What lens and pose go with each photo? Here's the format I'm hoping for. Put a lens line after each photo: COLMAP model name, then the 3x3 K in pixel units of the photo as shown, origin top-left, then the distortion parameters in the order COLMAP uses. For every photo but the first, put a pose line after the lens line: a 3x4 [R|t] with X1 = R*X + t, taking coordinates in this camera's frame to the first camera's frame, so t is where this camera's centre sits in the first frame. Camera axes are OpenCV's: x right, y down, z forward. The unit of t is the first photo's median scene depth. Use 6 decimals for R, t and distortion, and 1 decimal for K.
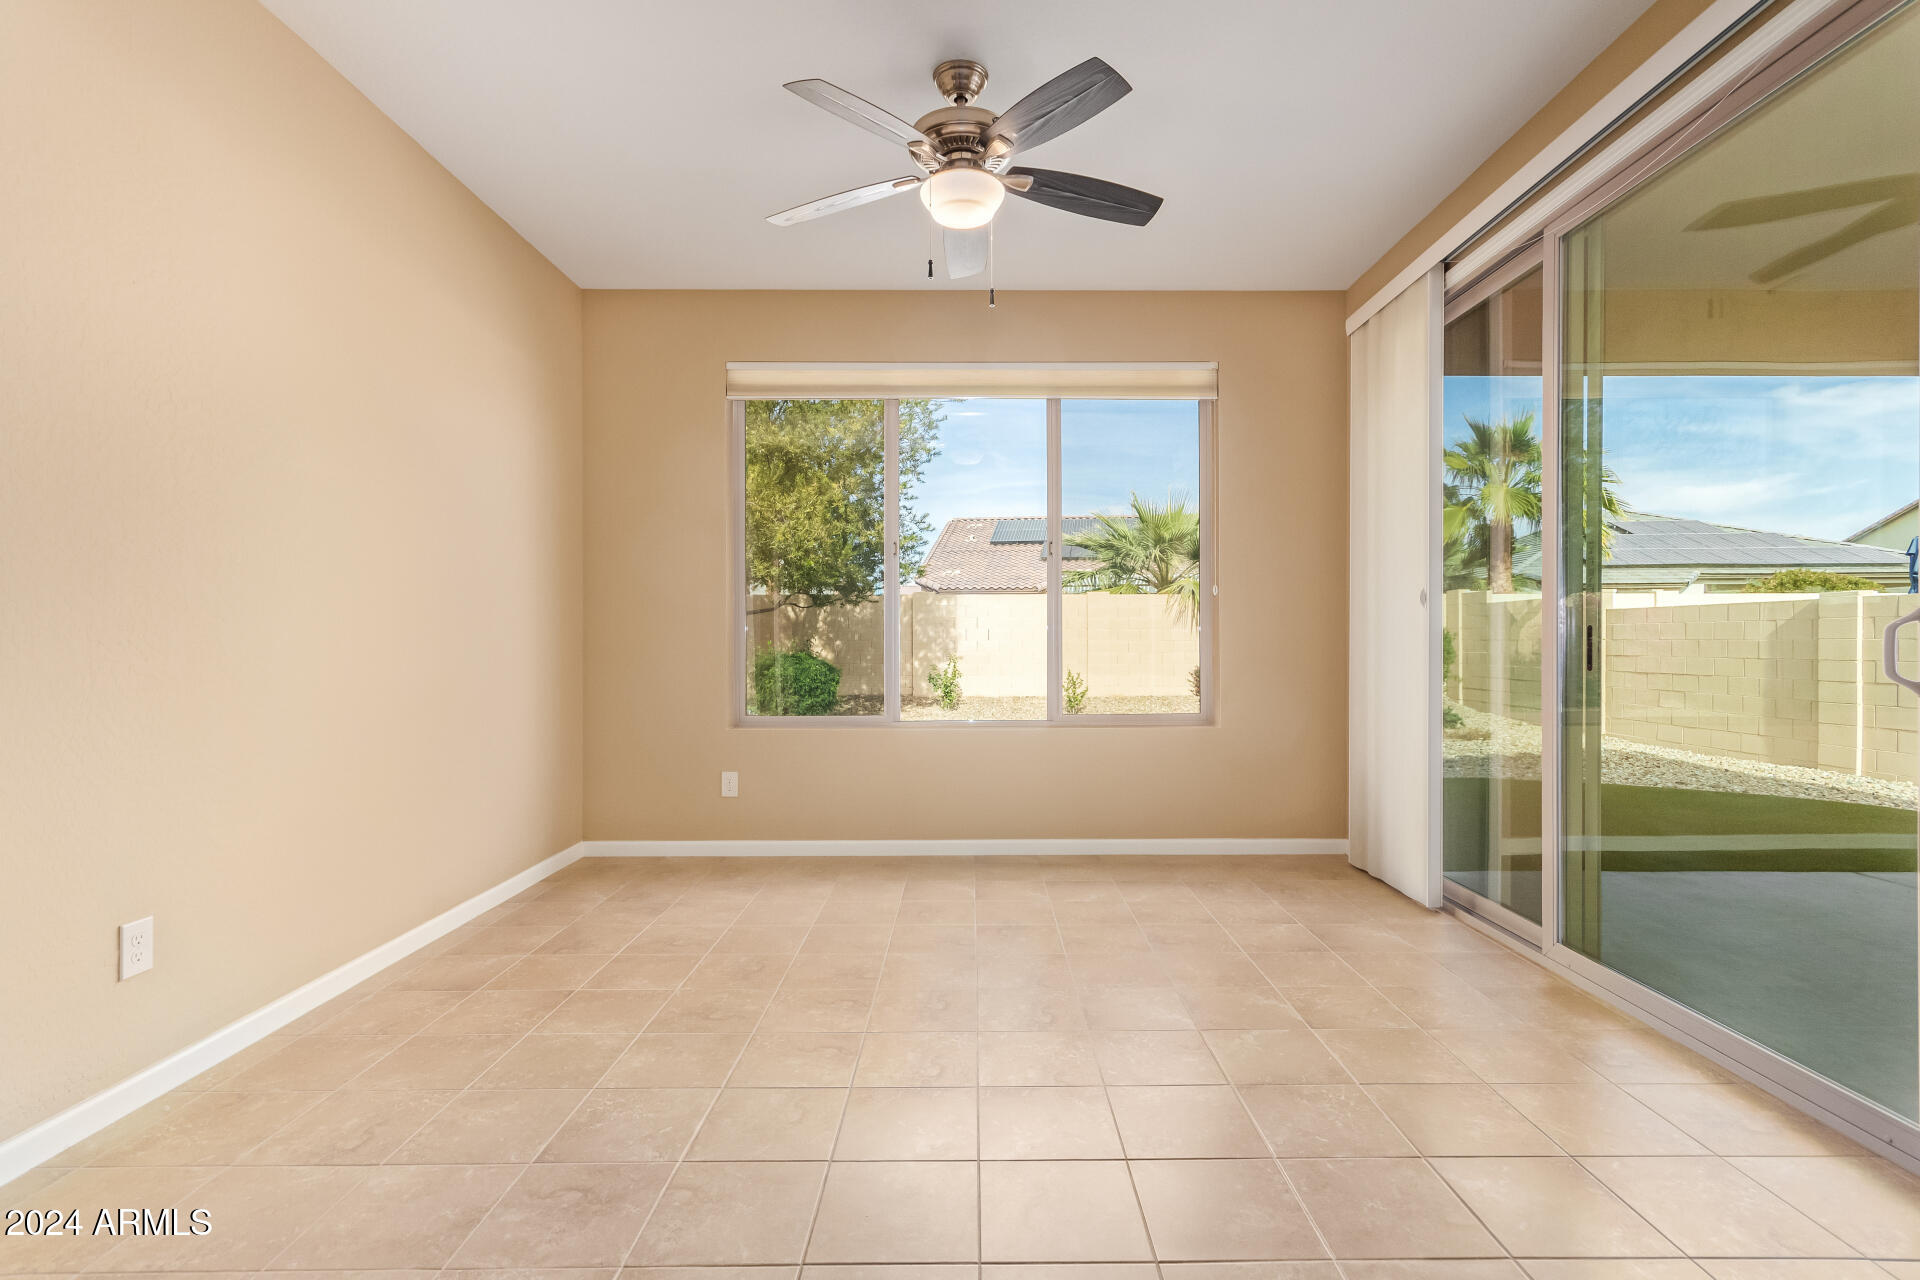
lens RADIAL K [[892.1, 0, 968.3], [0, 892.1, 642.5], [0, 0, 1]] dist [0.004421, -0.000589]
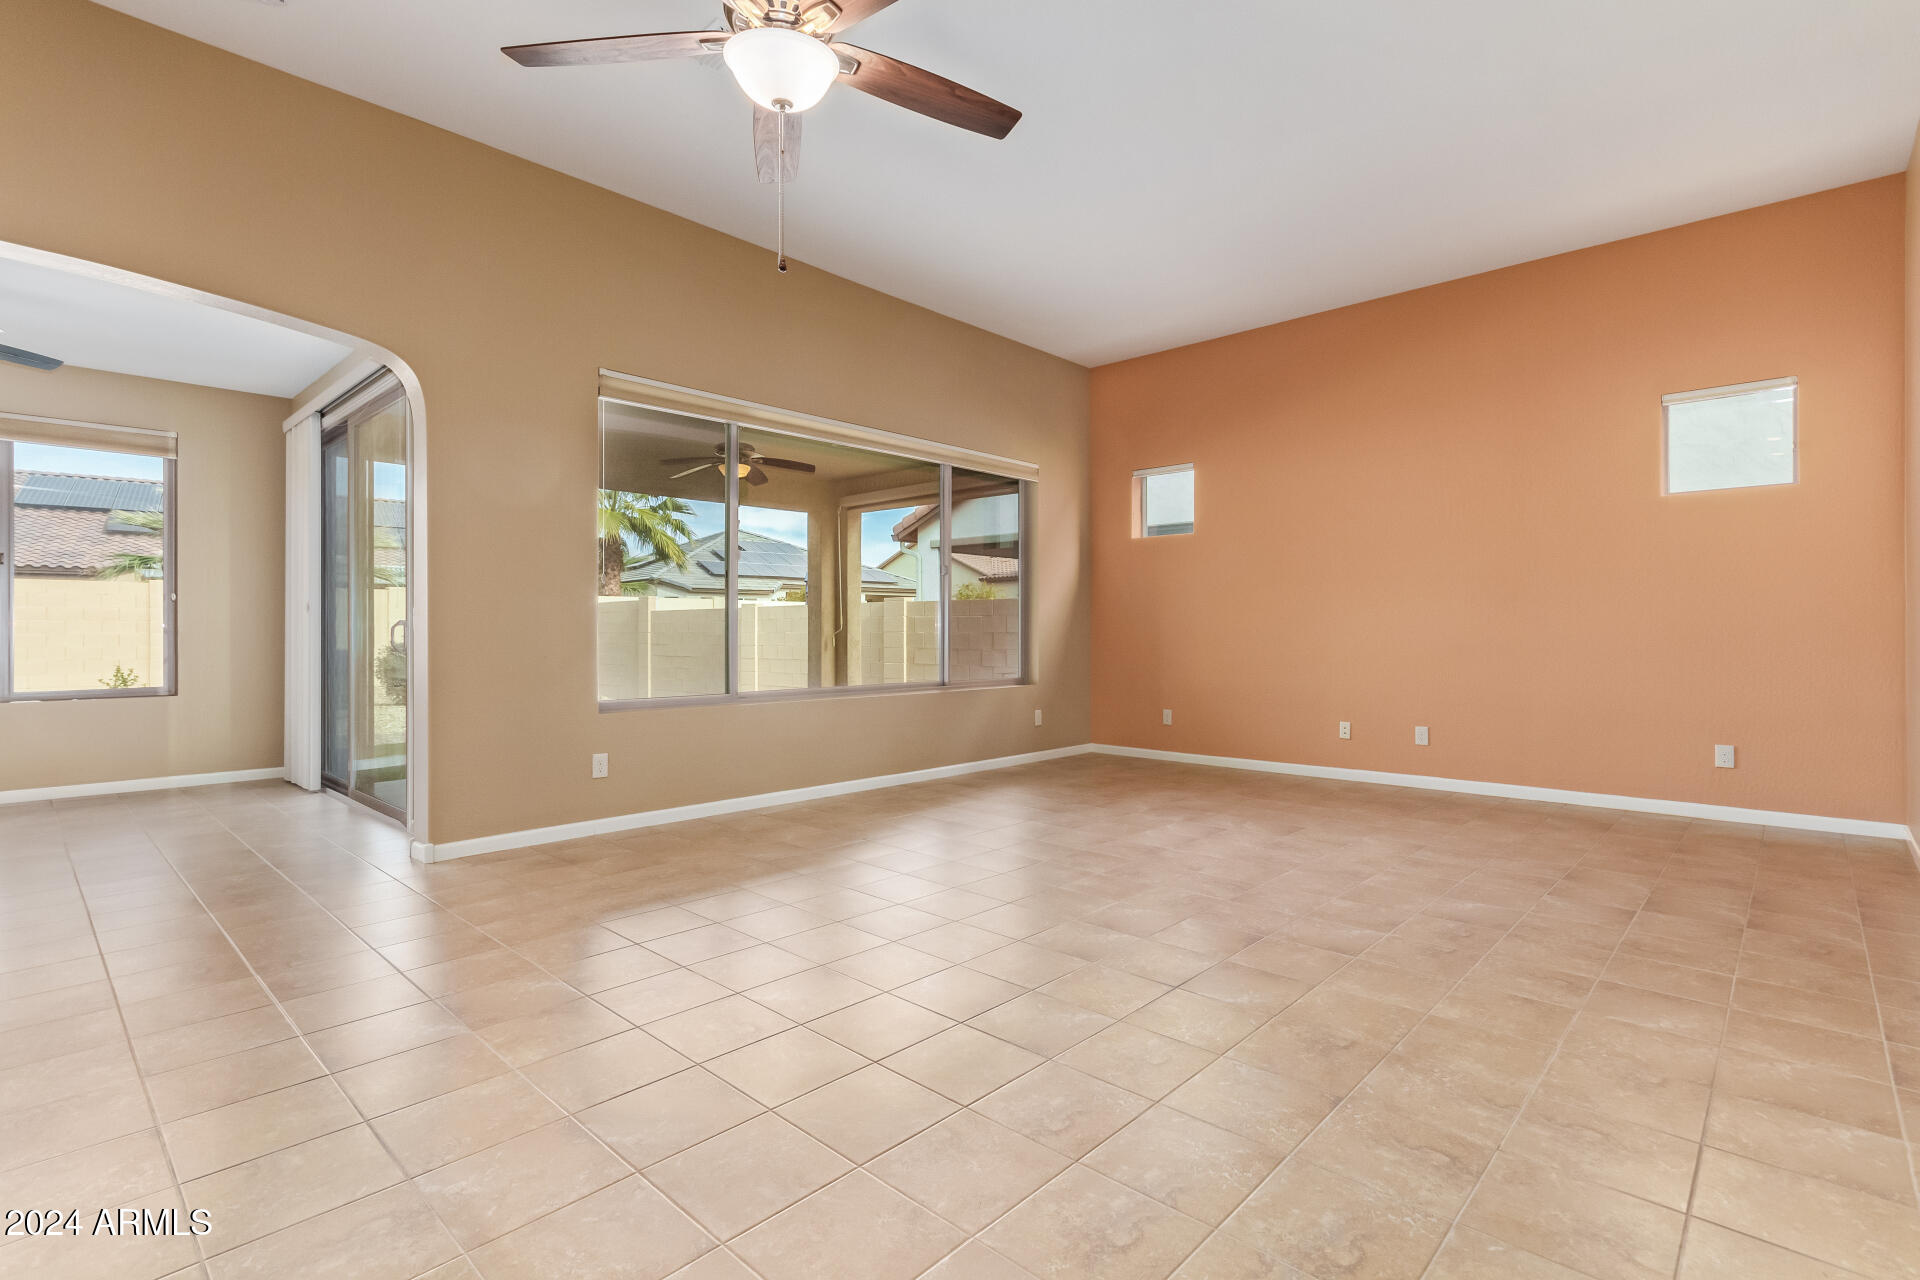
lens RADIAL K [[892.1, 0, 968.2], [0, 892.1, 629.2], [0, 0, 1]] dist [0.004421, -0.000589]
pose [[0.674386, 0.002993, 0.738373, 0.024048], [0.002594, 0.999976, -0.006423, 0.000317], [-0.738375, 0.006247, 0.674362, -0.230689]]
